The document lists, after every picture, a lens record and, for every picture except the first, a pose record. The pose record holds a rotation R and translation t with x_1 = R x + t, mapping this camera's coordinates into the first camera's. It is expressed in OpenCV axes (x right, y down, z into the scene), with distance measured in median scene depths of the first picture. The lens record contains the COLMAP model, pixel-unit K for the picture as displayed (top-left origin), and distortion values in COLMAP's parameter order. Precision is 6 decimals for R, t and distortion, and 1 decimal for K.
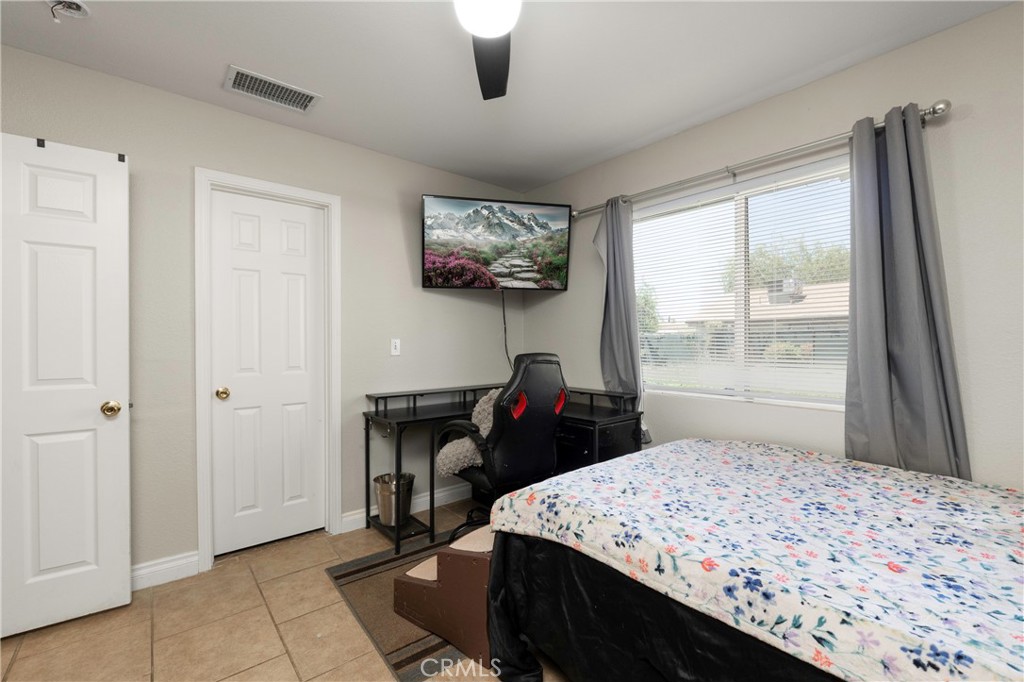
lens RADIAL K [[430.4, 0, 512.3], [0, 430.4, 348.0], [0, 0, 1]] dist [-0.027603, 0.000052]
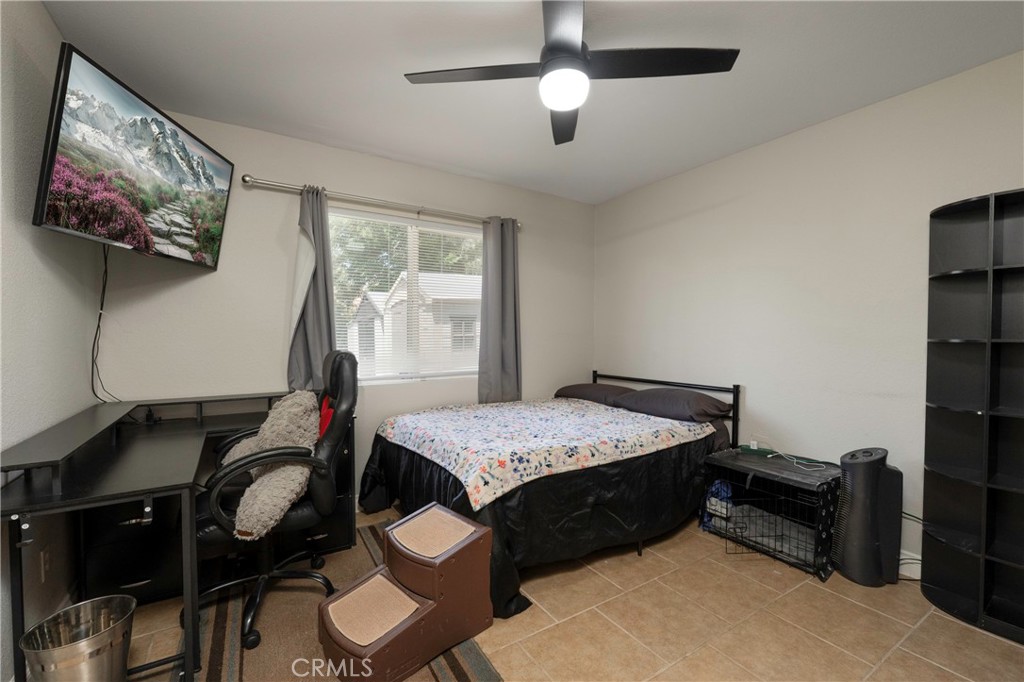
lens RADIAL K [[434.4, 0, 512.0], [0, 434.4, 341.0], [0, 0, 1]] dist [-0.008924, 0.000129]
pose [[0.128762, -0.015315, 0.991557, -0.610923], [0.006512, 0.999872, 0.014598, -0.014858], [-0.991654, 0.004578, 0.128845, 0.401613]]
